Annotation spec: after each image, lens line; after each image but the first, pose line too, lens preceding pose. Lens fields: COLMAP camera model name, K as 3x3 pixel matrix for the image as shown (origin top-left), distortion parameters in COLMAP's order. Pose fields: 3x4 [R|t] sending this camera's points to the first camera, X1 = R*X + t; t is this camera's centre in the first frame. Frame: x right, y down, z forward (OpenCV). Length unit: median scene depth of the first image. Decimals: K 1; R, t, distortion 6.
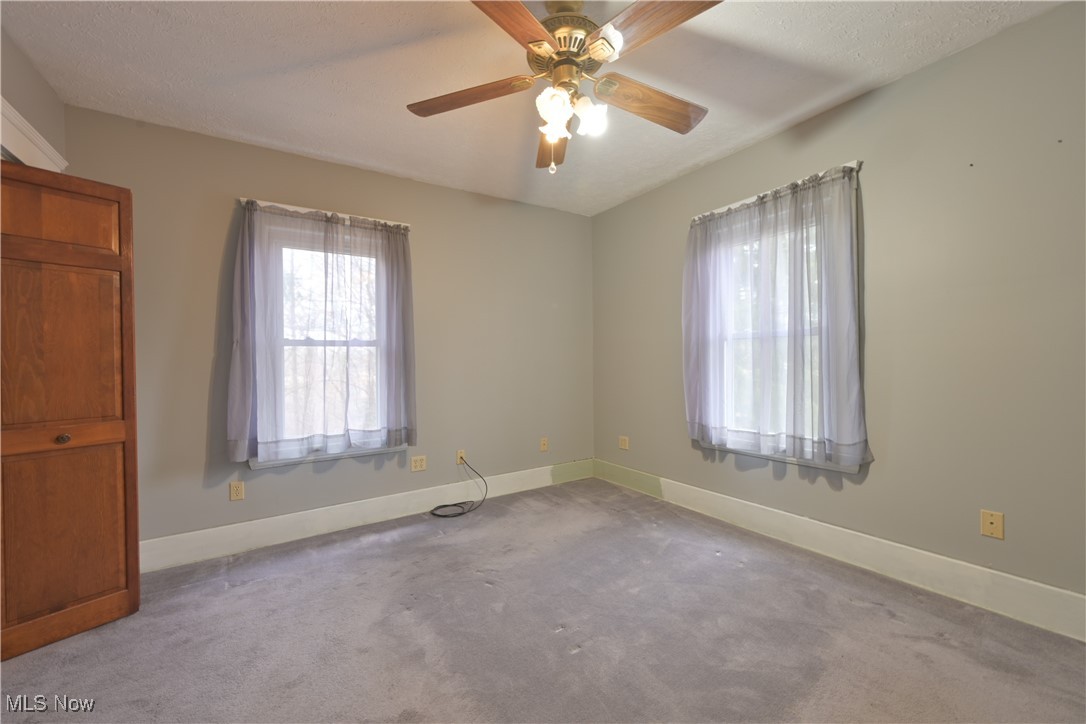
lens RADIAL K [[426.8, 0, 541.4], [0, 426.8, 363.7], [0, 0, 1]] dist [-0.000560, 0.000105]
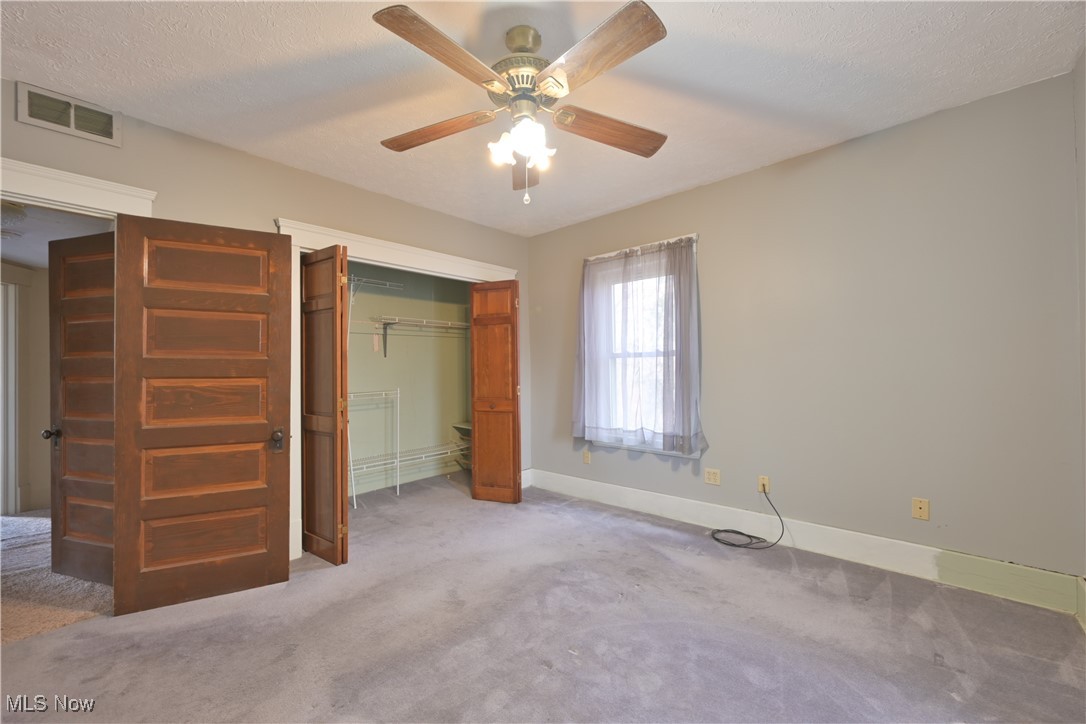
lens RADIAL K [[426.8, 0, 541.4], [0, 426.8, 363.7], [0, 0, 1]] dist [-0.000560, 0.000105]
pose [[0.253090, 0.000228, -0.967443, 0.625537], [0.000410, 1.000000, 0.000343, -0.024026], [0.967443, -0.000483, 0.253090, 0.440858]]
